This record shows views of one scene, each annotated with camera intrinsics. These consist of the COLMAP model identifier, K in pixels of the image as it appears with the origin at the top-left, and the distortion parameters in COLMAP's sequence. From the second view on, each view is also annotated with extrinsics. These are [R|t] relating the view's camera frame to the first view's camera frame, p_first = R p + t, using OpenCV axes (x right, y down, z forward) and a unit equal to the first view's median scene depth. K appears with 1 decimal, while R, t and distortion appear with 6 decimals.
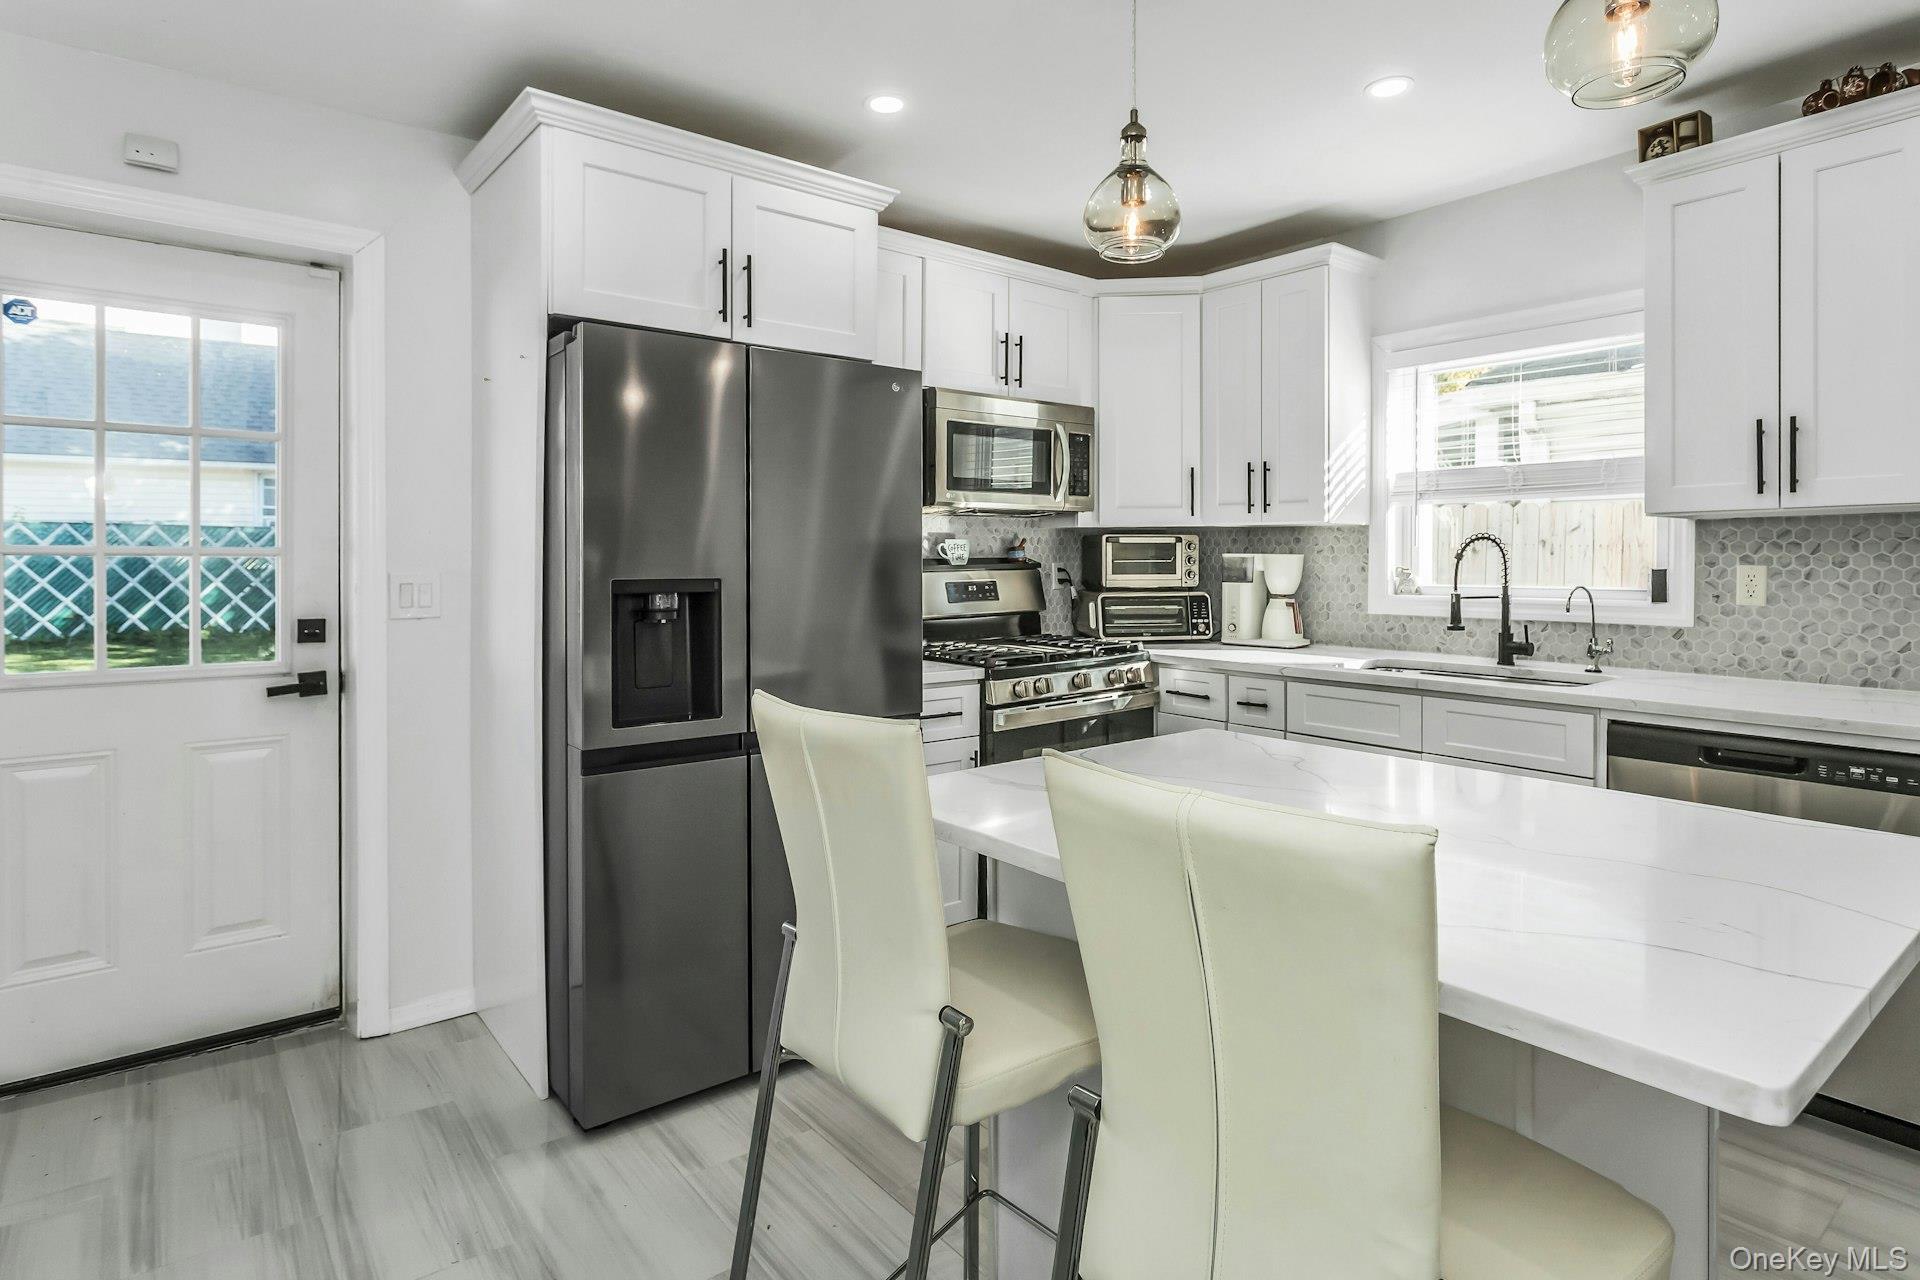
lens RADIAL K [[1045.7, 0, 1007.6], [0, 1045.7, 565.4], [0, 0, 1]] dist [-0.000629, 0.000171]
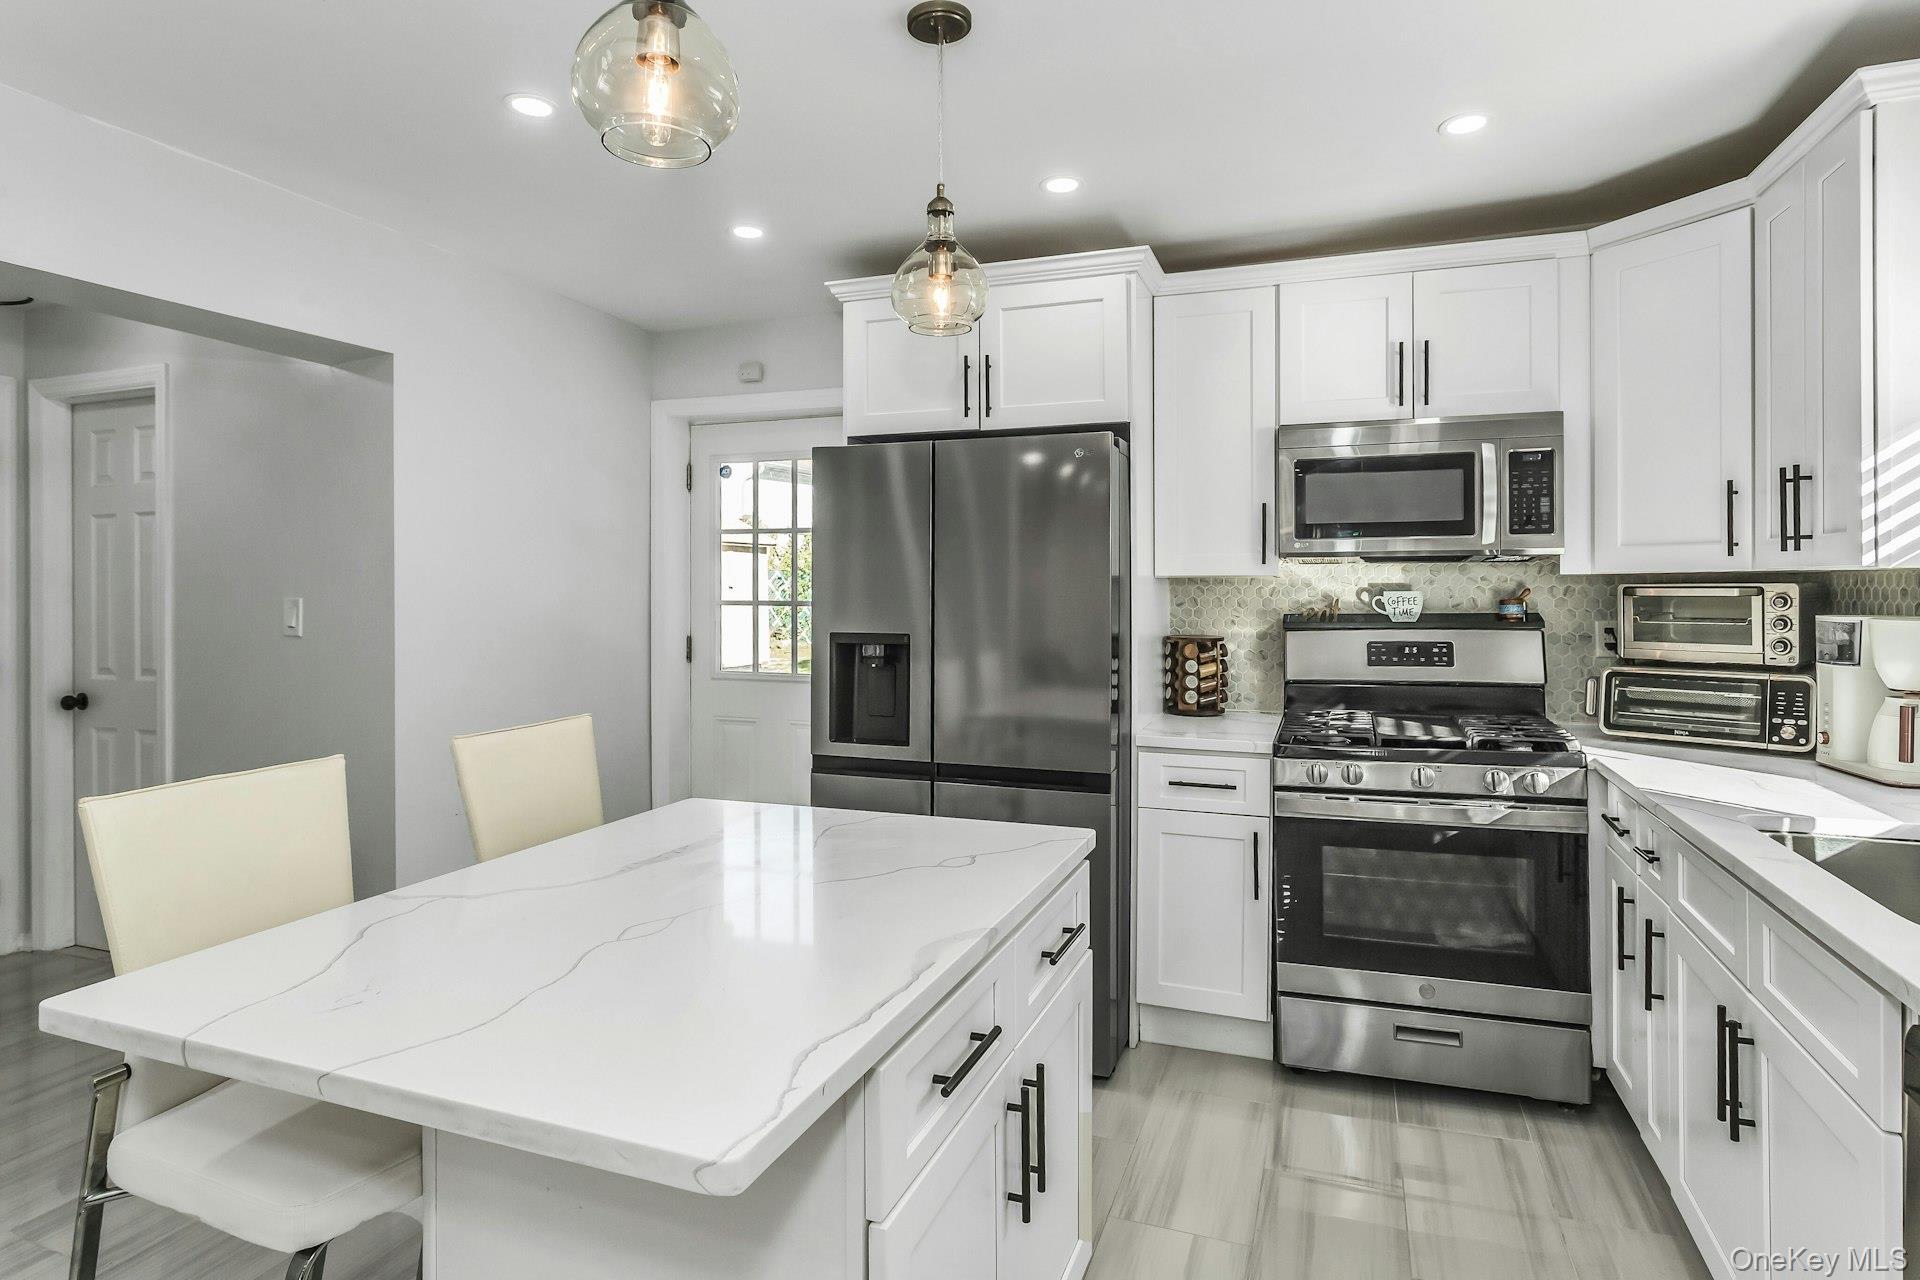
lens RADIAL K [[1045.7, 0, 955.2], [0, 1045.7, 592.9], [0, 0, 1]] dist [-0.000629, 0.000171]
pose [[0.492212, 0.005447, -0.870458, 0.500419], [-0.005170, 0.999981, 0.003334, -0.024164], [0.870460, 0.002859, 0.492231, 0.269160]]
